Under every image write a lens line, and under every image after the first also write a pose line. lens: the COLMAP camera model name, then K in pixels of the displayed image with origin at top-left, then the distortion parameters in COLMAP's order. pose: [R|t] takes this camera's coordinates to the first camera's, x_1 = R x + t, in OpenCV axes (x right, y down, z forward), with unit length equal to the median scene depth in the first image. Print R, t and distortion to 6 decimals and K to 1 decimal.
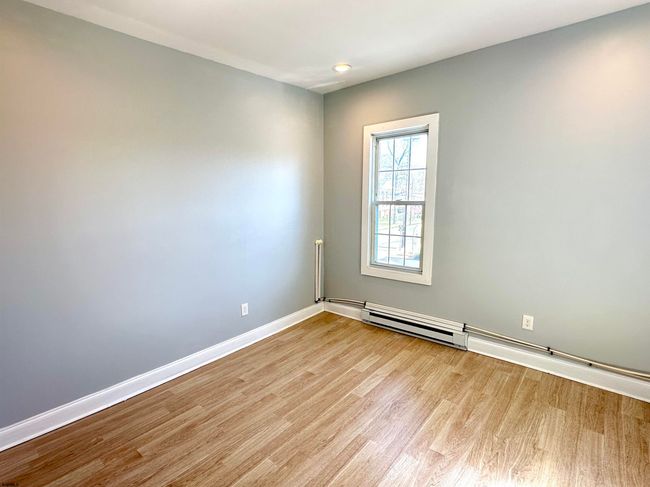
lens RADIAL K [[330.2, 0, 312.6], [0, 330.2, 248.7], [0, 0, 1]] dist [-0.003108, -0.000143]
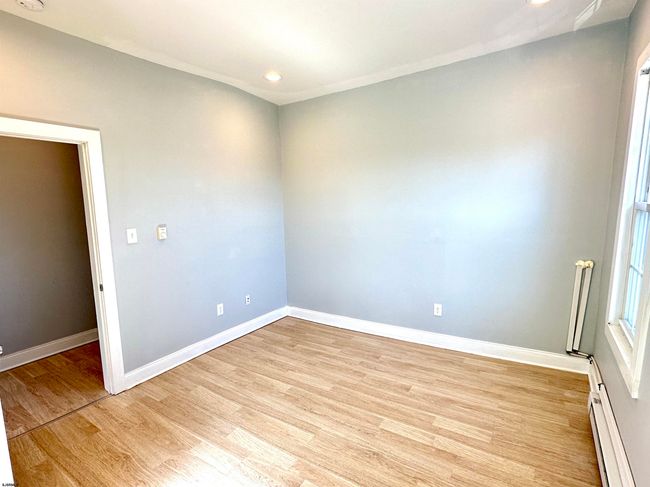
lens RADIAL K [[330.2, 0, 330.3], [0, 330.2, 245.2], [0, 0, 1]] dist [-0.003108, -0.000143]
pose [[0.151999, 0.150444, -0.976864, 0.805737], [-0.123753, 0.983467, 0.132205, -0.114065], [0.980603, 0.100795, 0.168104, 0.589088]]
